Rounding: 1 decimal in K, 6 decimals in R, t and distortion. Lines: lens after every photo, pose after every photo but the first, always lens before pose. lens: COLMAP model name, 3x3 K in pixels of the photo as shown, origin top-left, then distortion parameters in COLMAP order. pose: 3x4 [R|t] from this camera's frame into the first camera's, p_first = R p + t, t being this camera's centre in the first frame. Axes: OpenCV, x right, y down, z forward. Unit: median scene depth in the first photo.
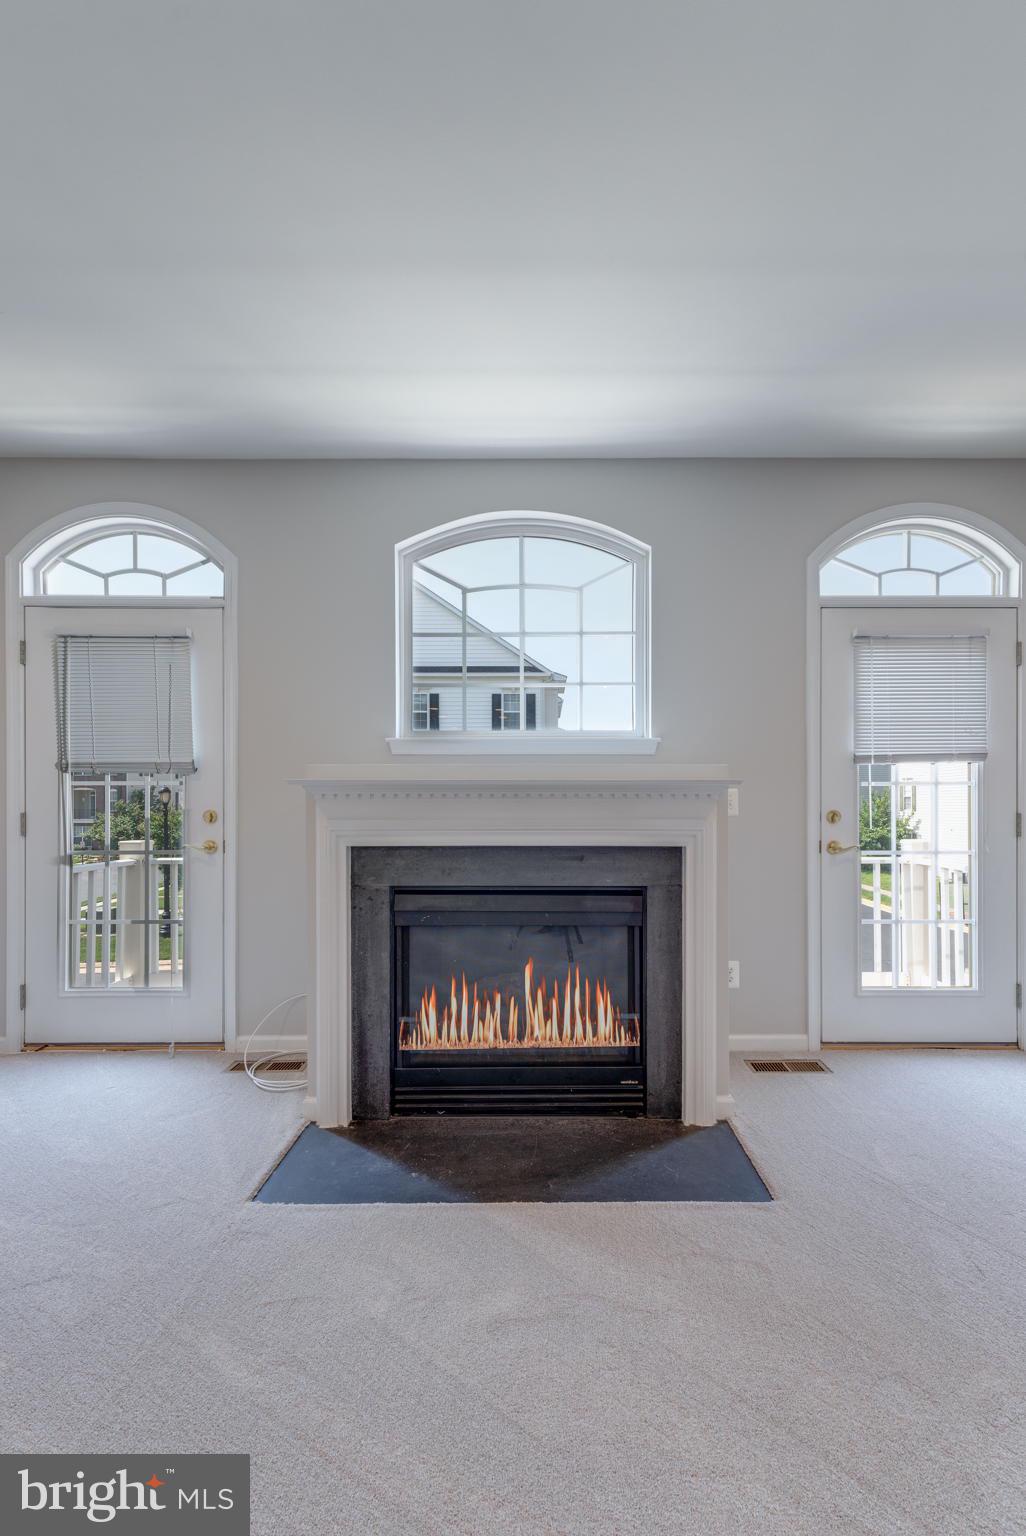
lens RADIAL K [[791.2, 0, 682.8], [0, 791.2, 808.3], [0, 0, 1]] dist [0.034845, 0.000607]
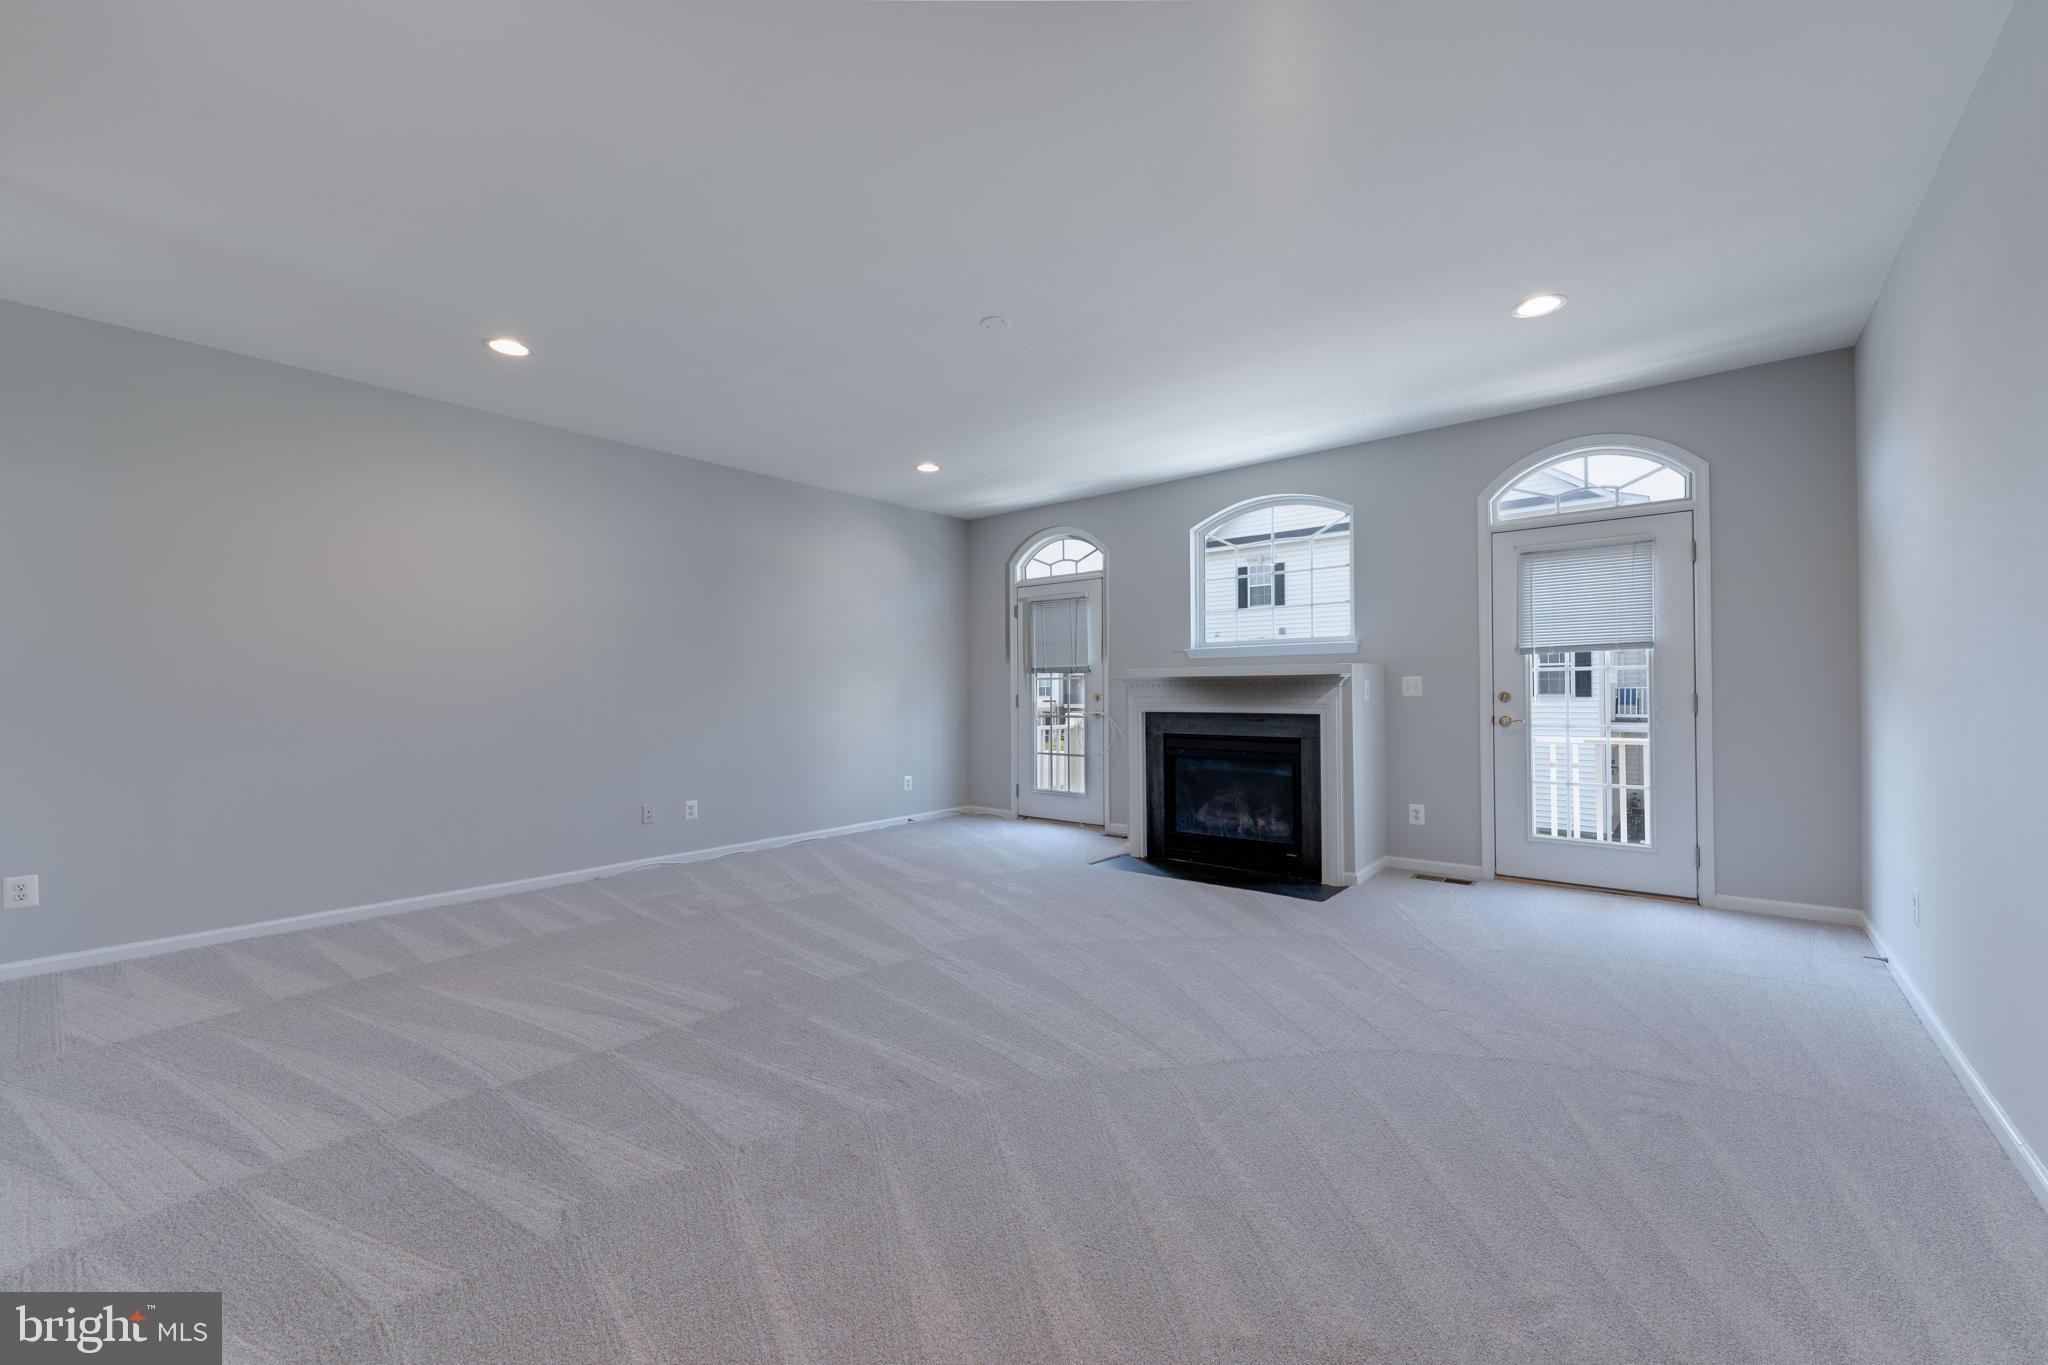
lens RADIAL K [[825.9, 0, 1021.3], [0, 825.9, 683.8], [0, 0, 1]] dist [0.010462, -0.000177]
pose [[0.778196, -0.012621, -0.627894, 0.444628], [0.005065, 0.999892, -0.013820, 0.004374], [0.628001, 0.007574, 0.778176, -0.543009]]
